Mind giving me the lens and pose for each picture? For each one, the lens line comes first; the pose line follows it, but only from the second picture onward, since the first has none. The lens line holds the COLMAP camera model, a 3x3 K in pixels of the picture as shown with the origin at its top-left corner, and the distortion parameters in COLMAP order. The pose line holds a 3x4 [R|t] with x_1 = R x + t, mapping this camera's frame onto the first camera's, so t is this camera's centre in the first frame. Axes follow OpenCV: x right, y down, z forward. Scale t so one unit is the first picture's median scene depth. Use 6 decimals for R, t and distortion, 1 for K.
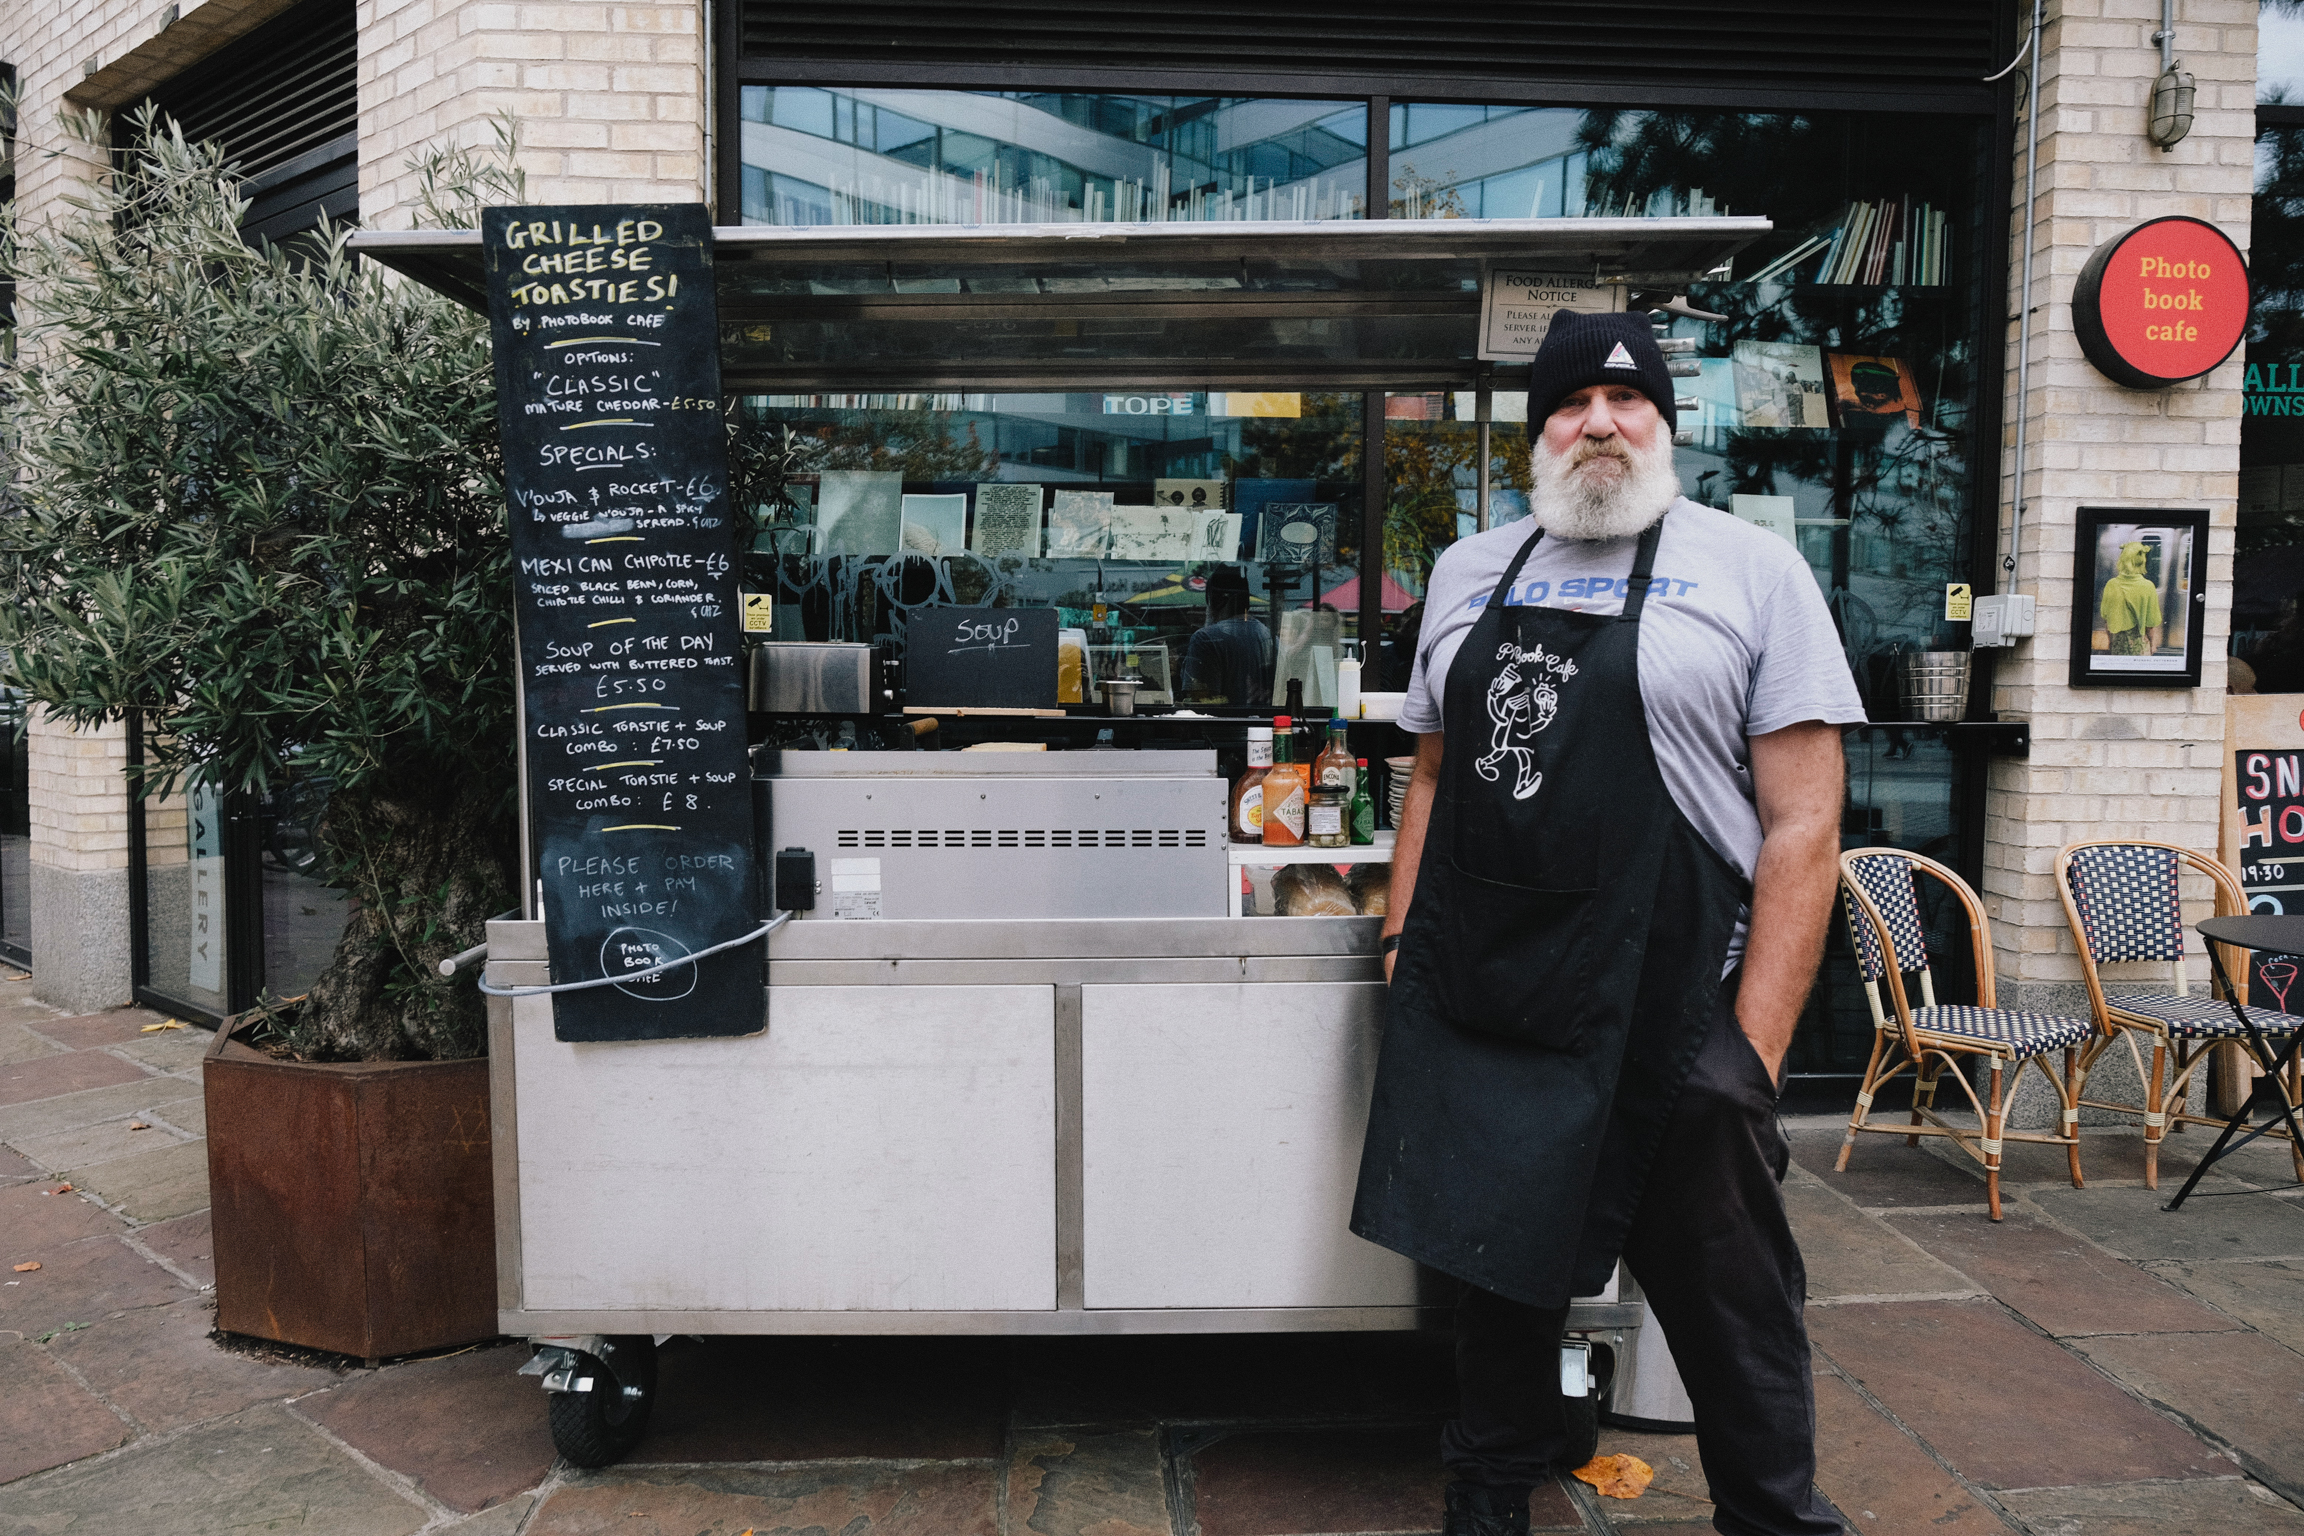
lens RADIAL K [[1540.5, 0, 1149.2], [0, 1540.5, 794.0], [0, 0, 1]] dist [-0.047996, 0.027987]
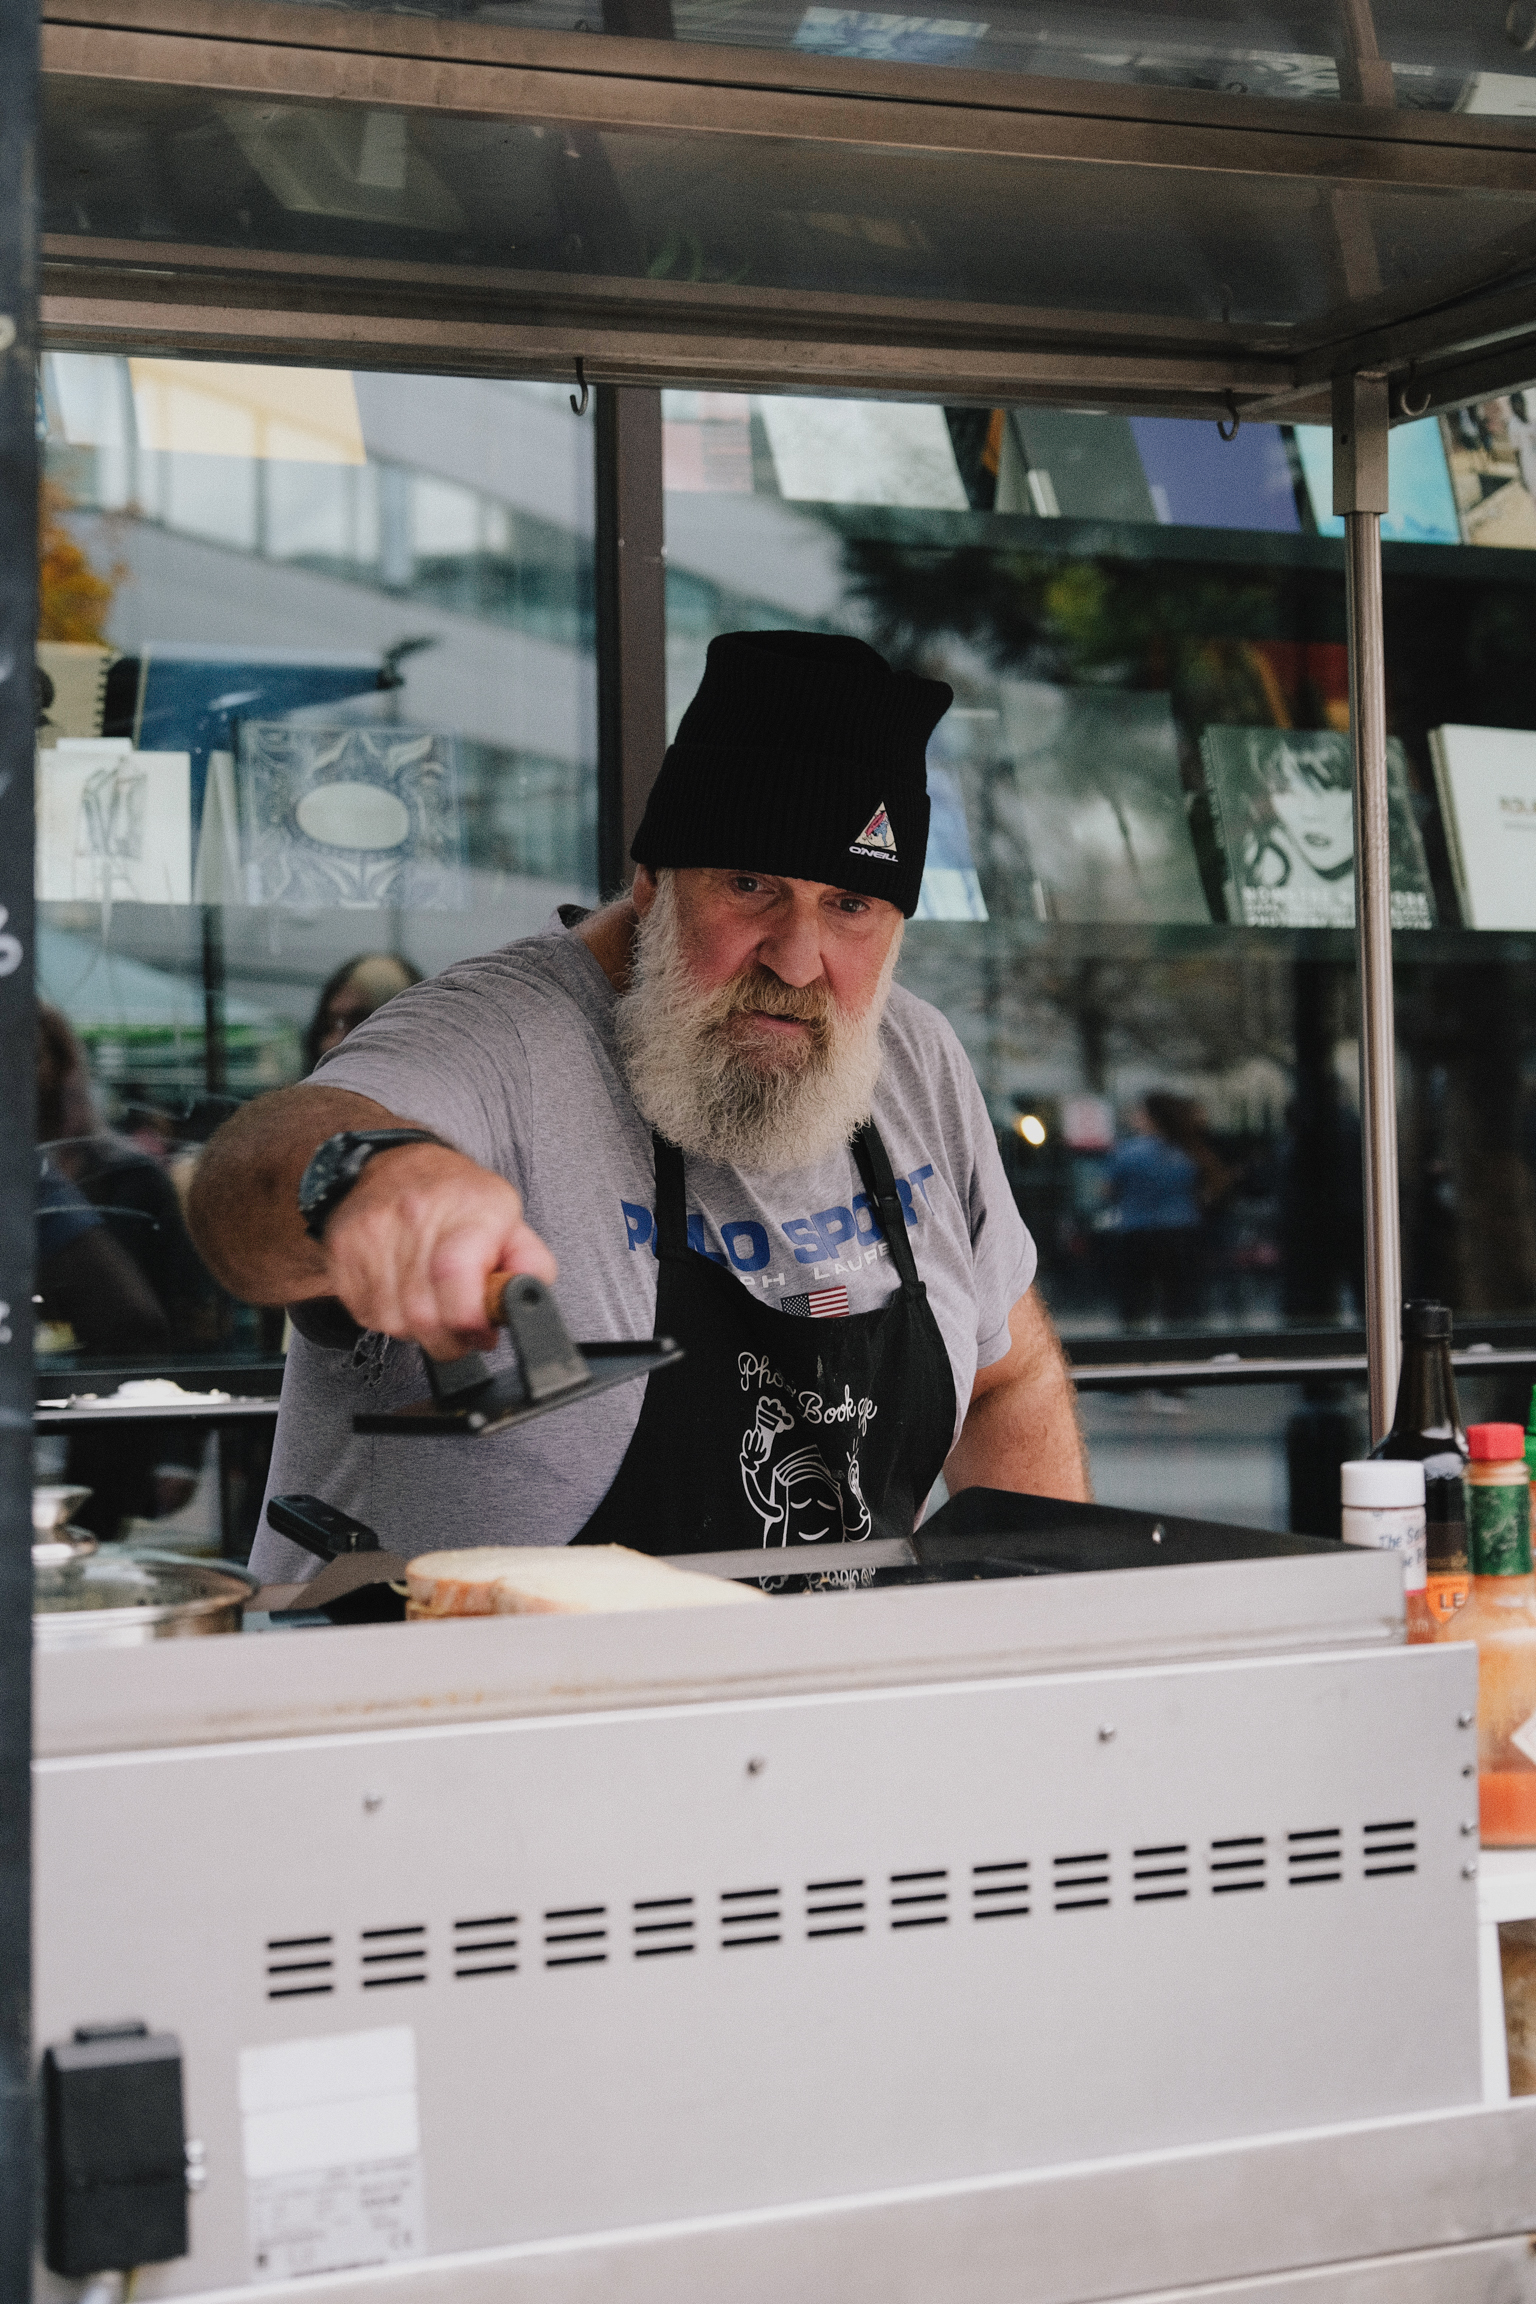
lens RADIAL K [[4368.3, 0, 768.0], [0, 4368.3, 1152.0], [0, 0, 1]] dist [0.027095, 0.163201]
pose [[0.894606, -0.018303, 0.446481, -0.277267], [0.056706, 0.995733, -0.072802, -0.031227], [-0.443244, 0.090448, 0.891826, 0.167401]]
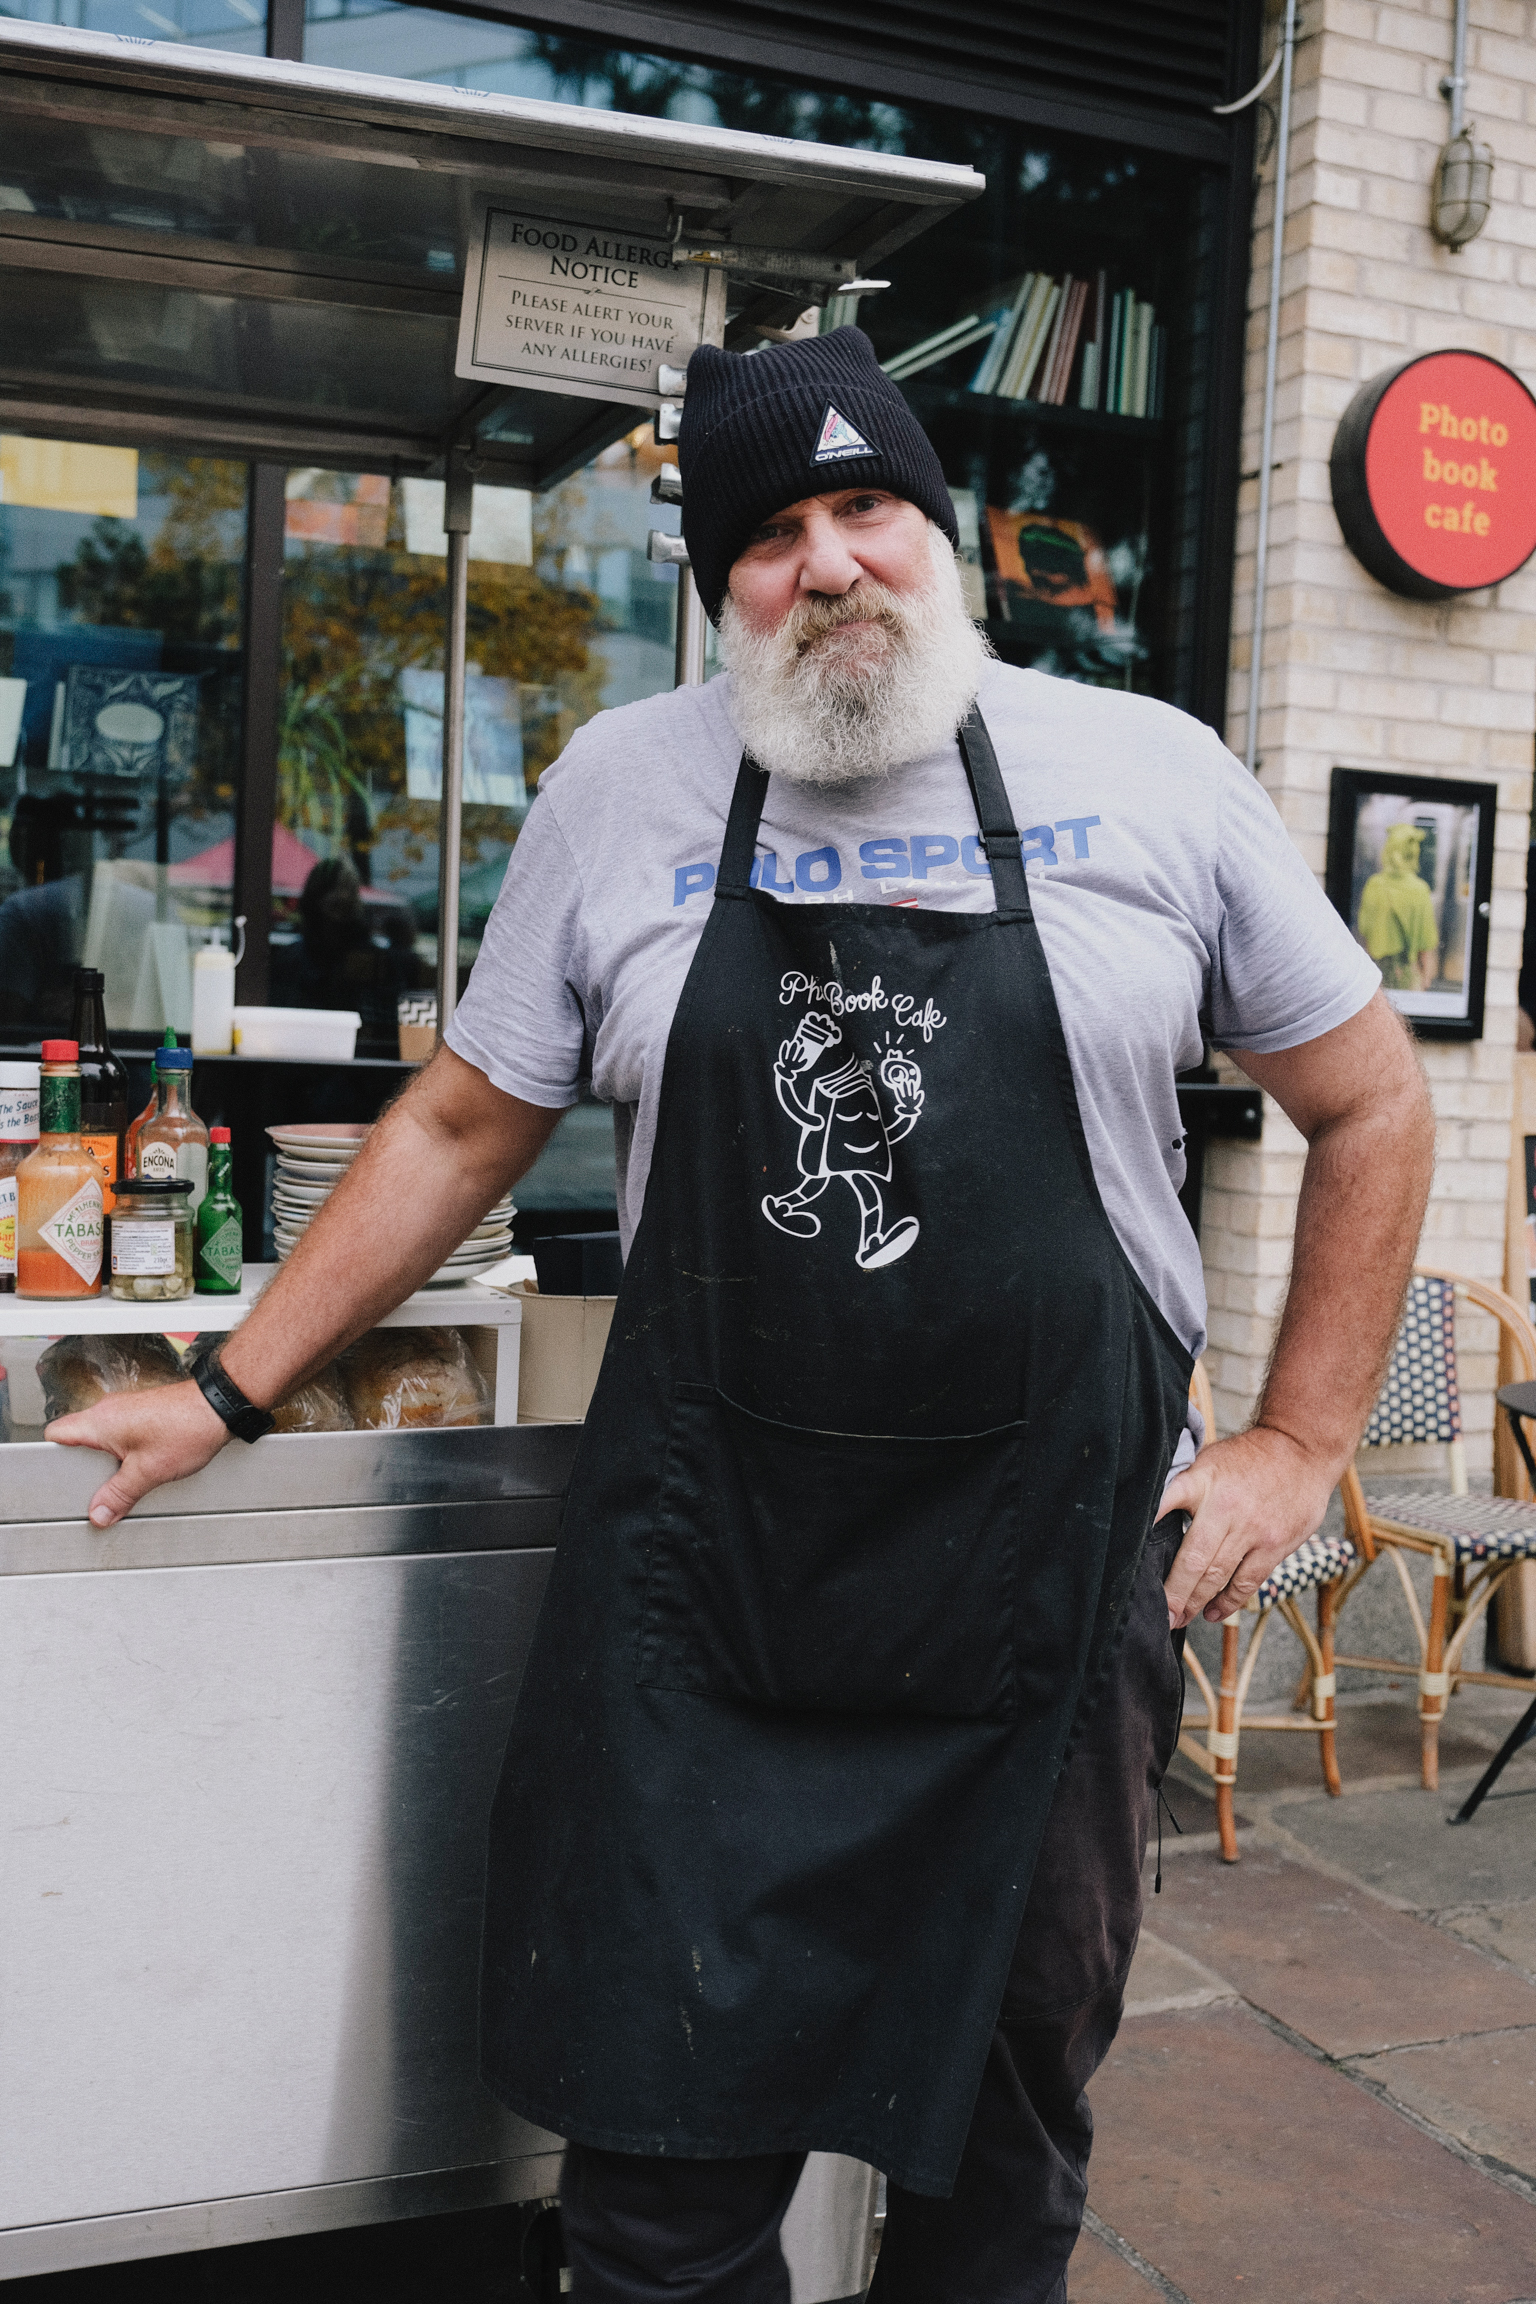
lens RADIAL K [[2351.5, 0, 760.3], [0, 2351.5, 1156.1], [0, 0, 1]] dist [-0.018782, -0.035440]
pose [[0.938724, 0.014148, 0.344379, 0.023557], [-0.011542, 0.999887, -0.009616, -0.004921], [-0.344476, 0.005052, 0.938781, 0.125414]]
